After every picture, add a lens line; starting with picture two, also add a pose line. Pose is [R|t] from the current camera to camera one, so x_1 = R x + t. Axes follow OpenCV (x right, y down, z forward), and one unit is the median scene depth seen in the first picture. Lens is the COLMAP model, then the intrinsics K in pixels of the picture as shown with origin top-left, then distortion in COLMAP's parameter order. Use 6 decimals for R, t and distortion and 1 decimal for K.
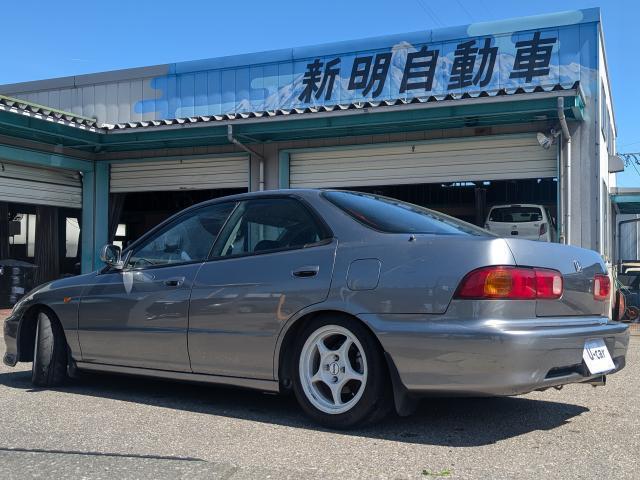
lens RADIAL K [[710.7, 0, 308.6], [0, 710.7, 236.1], [0, 0, 1]] dist [0.008244, 0.000000]
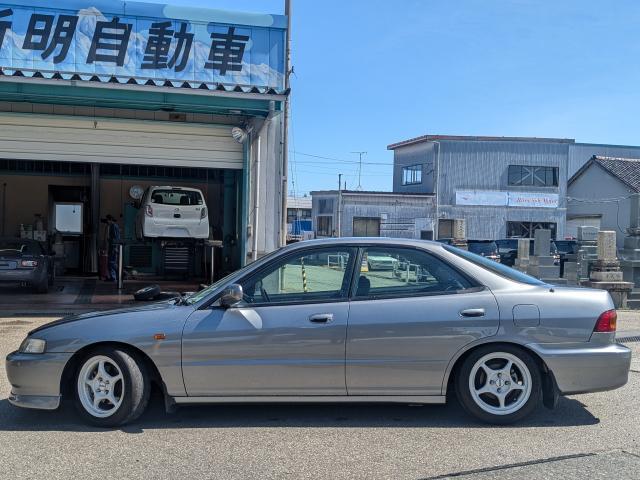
lens RADIAL K [[793.4, 0, 315.4], [0, 793.4, 226.3], [0, 0, 1]] dist [0.064811, 0.000000]
pose [[0.792231, 0.016808, 0.609990, -0.282363], [-0.042783, 0.998691, 0.028047, -0.035353], [-0.608720, -0.048317, 0.791913, -0.004648]]
